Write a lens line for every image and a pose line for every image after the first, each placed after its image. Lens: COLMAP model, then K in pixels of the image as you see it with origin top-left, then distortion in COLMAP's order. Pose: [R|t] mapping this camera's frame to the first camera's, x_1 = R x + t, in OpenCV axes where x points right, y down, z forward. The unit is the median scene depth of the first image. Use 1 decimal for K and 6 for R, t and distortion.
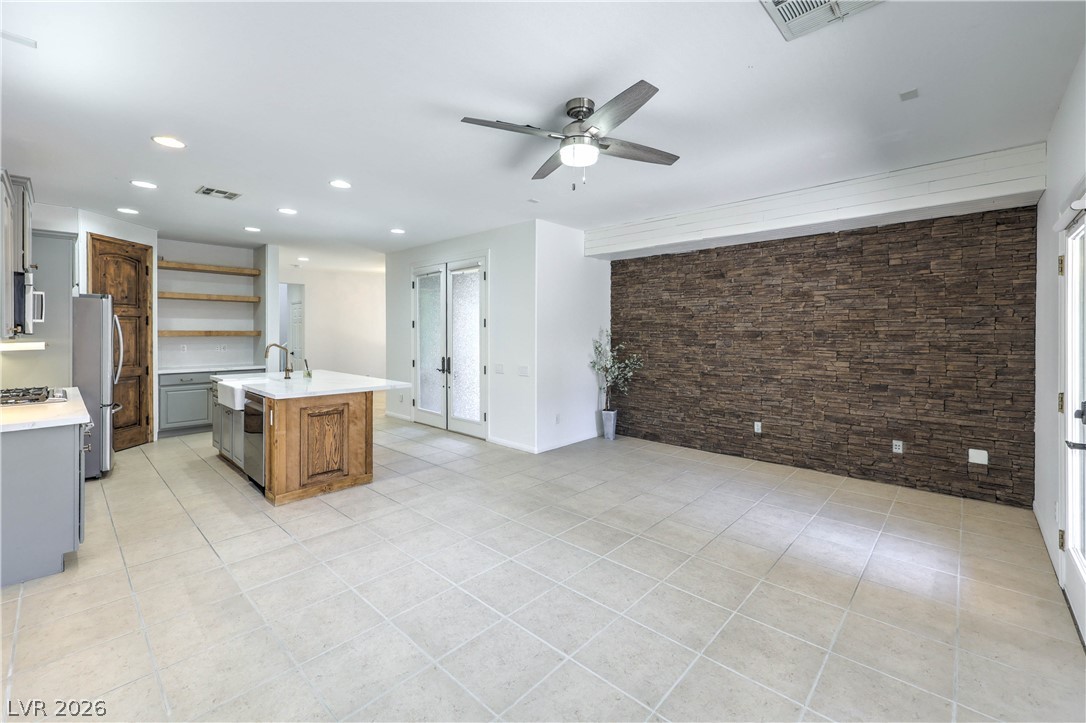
lens RADIAL K [[445.2, 0, 542.2], [0, 445.2, 334.8], [0, 0, 1]] dist [0.002300, 0.000175]
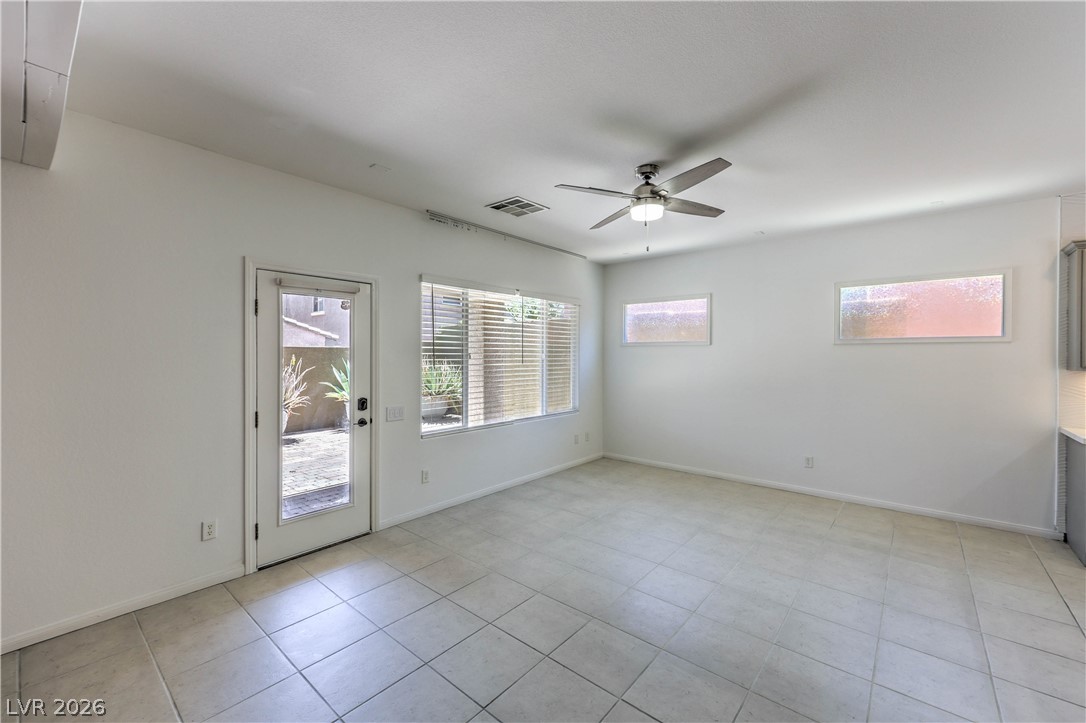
lens RADIAL K [[440.7, 0, 550.2], [0, 440.7, 359.3], [0, 0, 1]] dist [0.010009, 0.000007]
pose [[-0.998591, -0.001904, -0.053036, 0.193212], [-0.002868, 0.999832, 0.018104, -0.017130], [0.052993, 0.018231, -0.998428, 1.035198]]
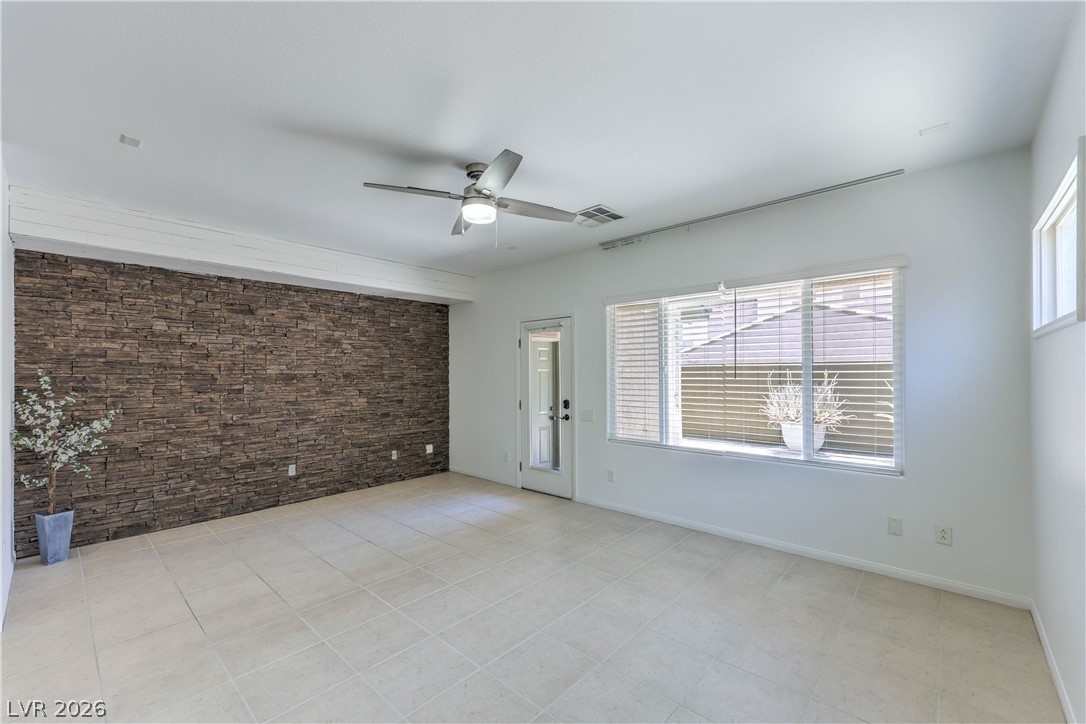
lens RADIAL K [[446.3, 0, 550.4], [0, 446.3, 371.0], [0, 0, 1]] dist [0.009359, -0.000146]
pose [[-0.016391, 0.005082, 0.999853, -0.495654], [0.012188, 0.999914, -0.004882, -0.002655], [-0.999791, 0.012107, -0.016451, 0.407230]]
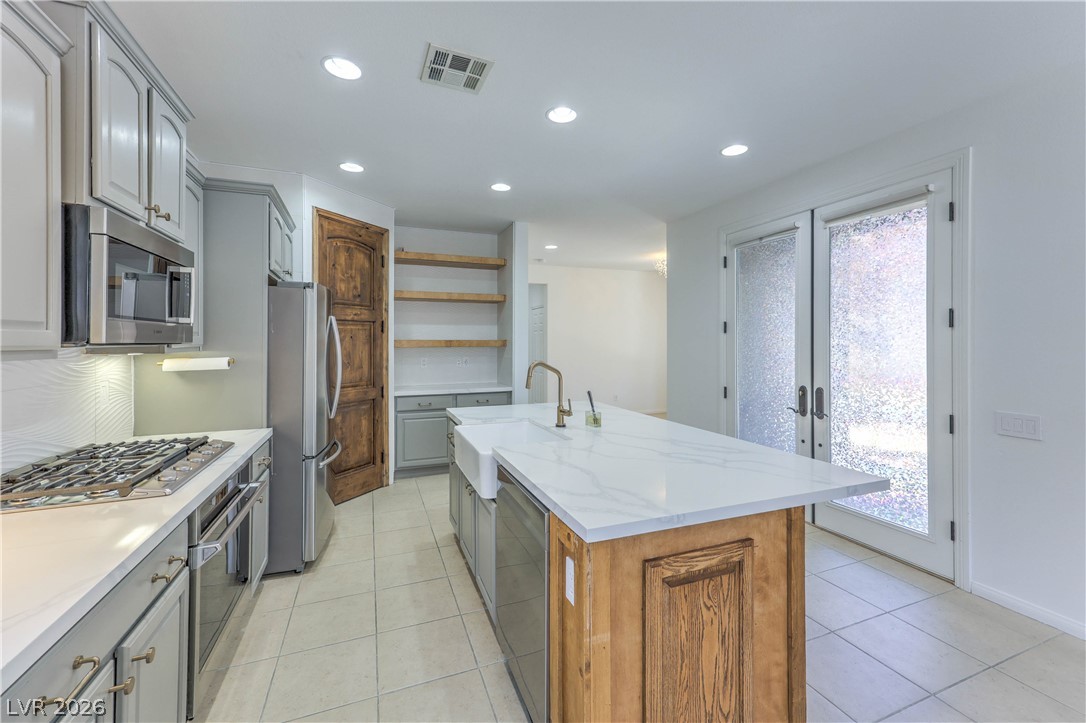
lens RADIAL K [[443.1, 0, 546.0], [0, 443.1, 340.2], [0, 0, 1]] dist [0.000786, -0.000003]
pose [[0.902354, -0.005098, -0.430966, -0.326238], [0.000423, 0.999940, -0.010943, -0.000130], [0.430996, 0.009692, 0.902302, 0.465455]]
